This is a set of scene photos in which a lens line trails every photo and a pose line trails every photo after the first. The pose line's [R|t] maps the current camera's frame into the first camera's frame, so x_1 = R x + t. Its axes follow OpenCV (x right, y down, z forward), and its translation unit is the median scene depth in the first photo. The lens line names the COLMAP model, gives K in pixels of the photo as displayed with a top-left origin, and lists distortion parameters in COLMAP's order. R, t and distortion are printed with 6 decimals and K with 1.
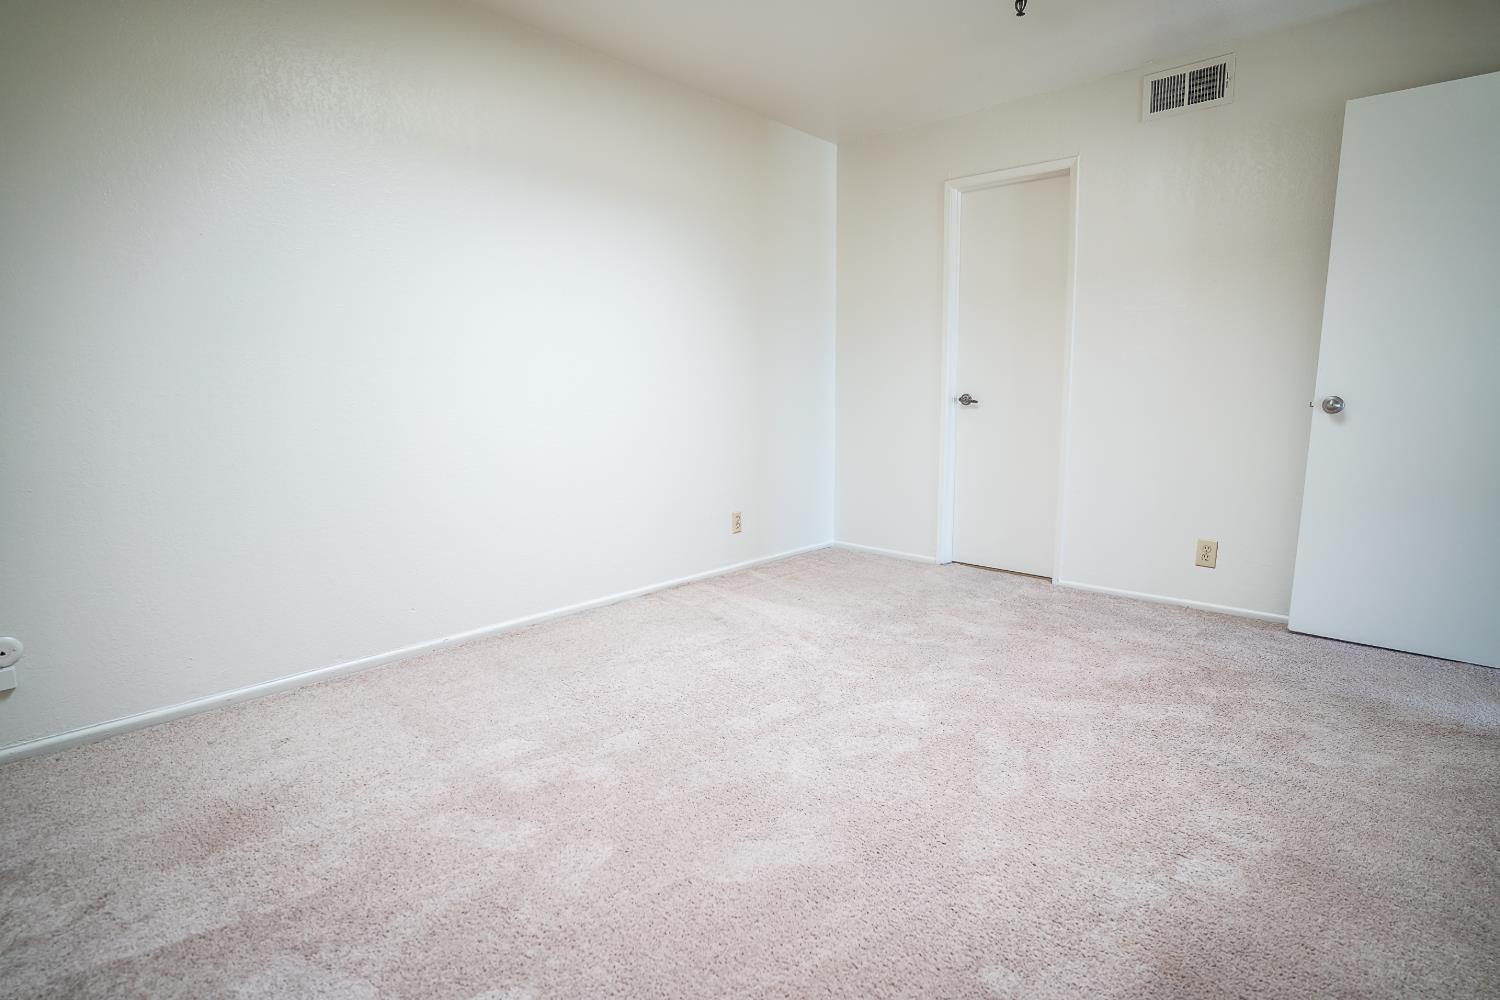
lens RADIAL K [[752.1, 0, 752.8], [0, 752.1, 494.1], [0, 0, 1]] dist [-0.080082, 0.038913]
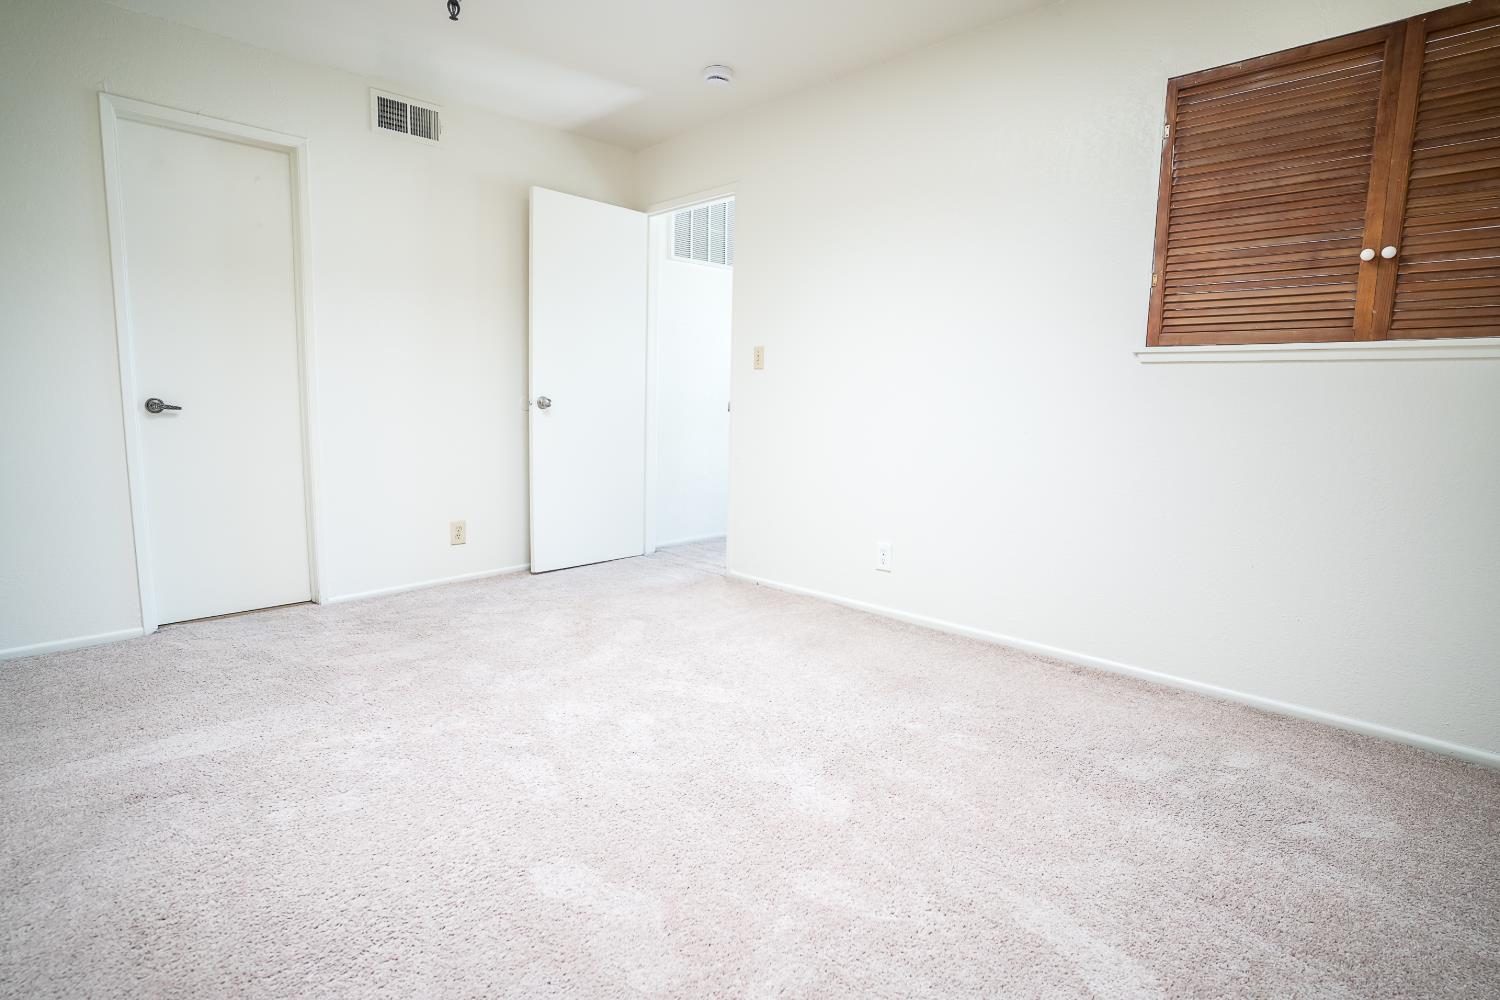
lens RADIAL K [[752.1, 0, 752.8], [0, 752.1, 494.1], [0, 0, 1]] dist [-0.080082, 0.038913]
pose [[0.036881, -0.128178, 0.991065, -0.553565], [0.128001, 0.984177, 0.122524, -0.067259], [-0.991088, 0.122339, 0.052704, 0.494115]]
